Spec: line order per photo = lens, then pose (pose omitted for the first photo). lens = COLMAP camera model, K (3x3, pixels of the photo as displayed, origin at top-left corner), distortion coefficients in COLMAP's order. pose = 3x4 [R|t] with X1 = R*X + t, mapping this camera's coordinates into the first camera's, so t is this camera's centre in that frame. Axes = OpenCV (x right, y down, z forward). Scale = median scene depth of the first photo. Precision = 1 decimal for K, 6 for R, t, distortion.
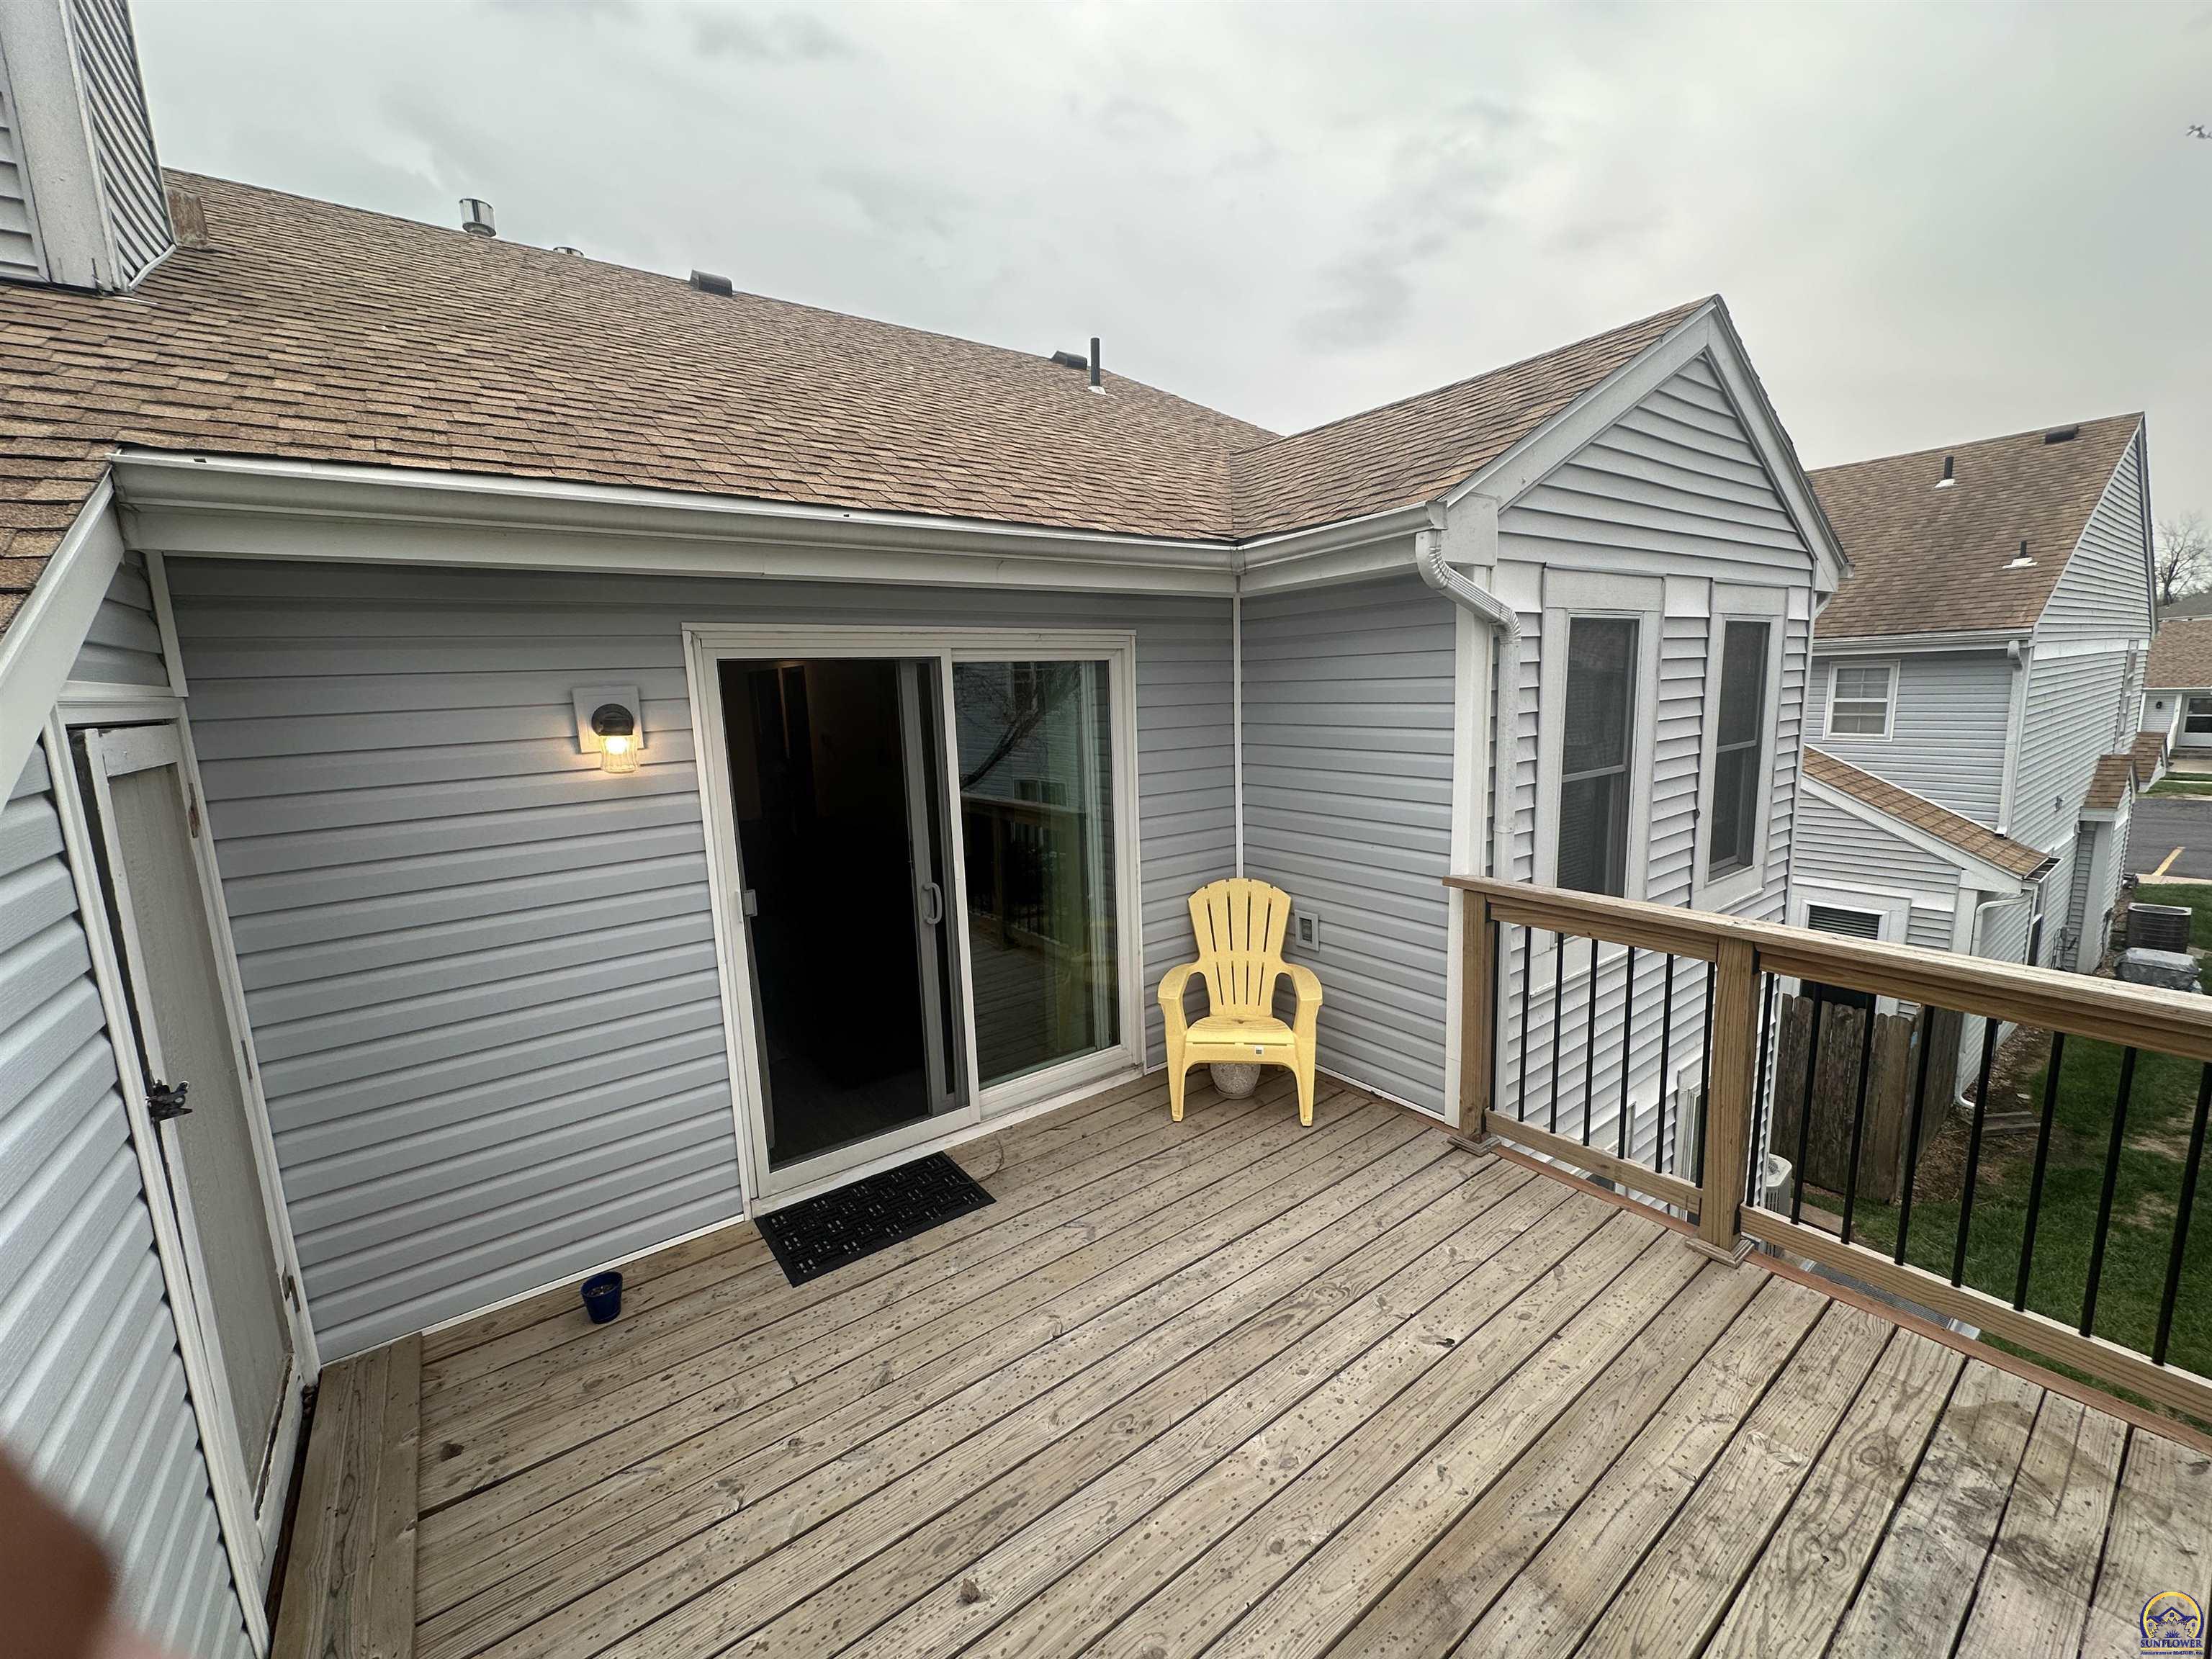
lens RADIAL K [[878.3, 0, 1104.0], [0, 878.3, 826.1], [0, 0, 1]] dist [0.001028, -0.000023]
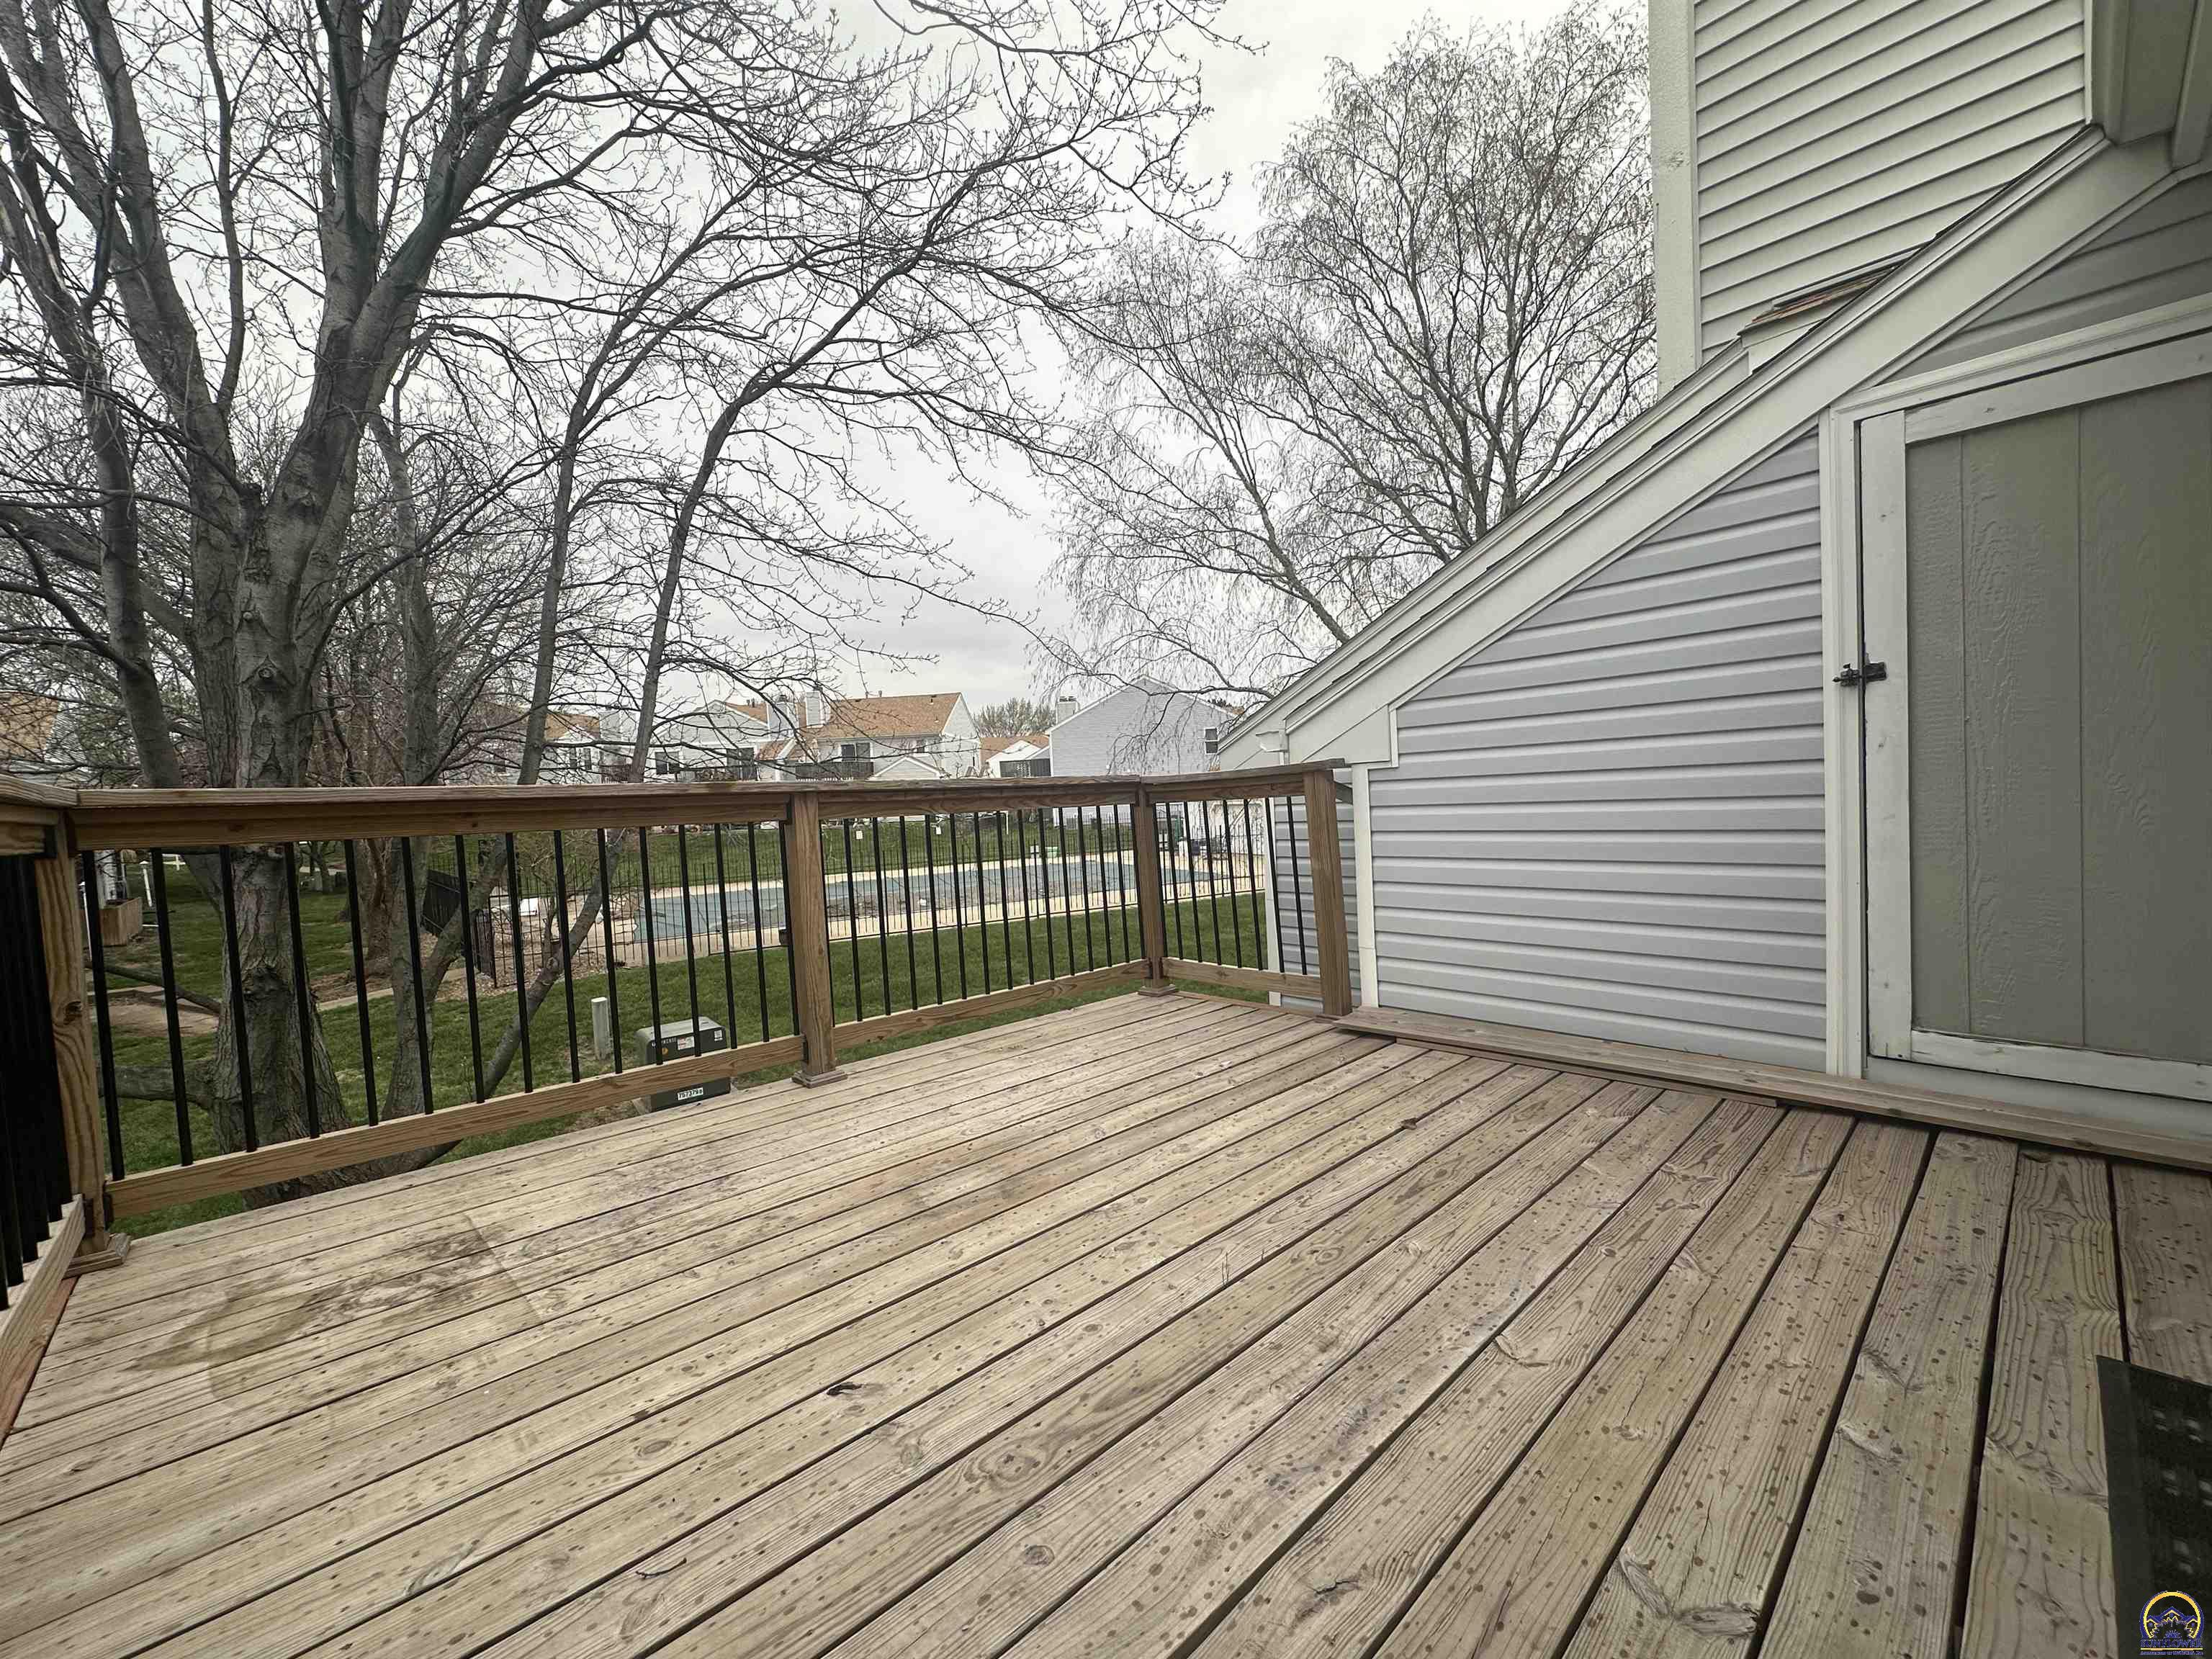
lens RADIAL K [[878.3, 0, 1104.0], [0, 878.3, 826.1], [0, 0, 1]] dist [0.001028, -0.000023]
pose [[-0.990063, 0.091006, -0.107206, 0.260705], [0.067825, 0.976855, 0.202865, 0.120230], [0.123187, 0.193578, -0.973320, 1.608295]]
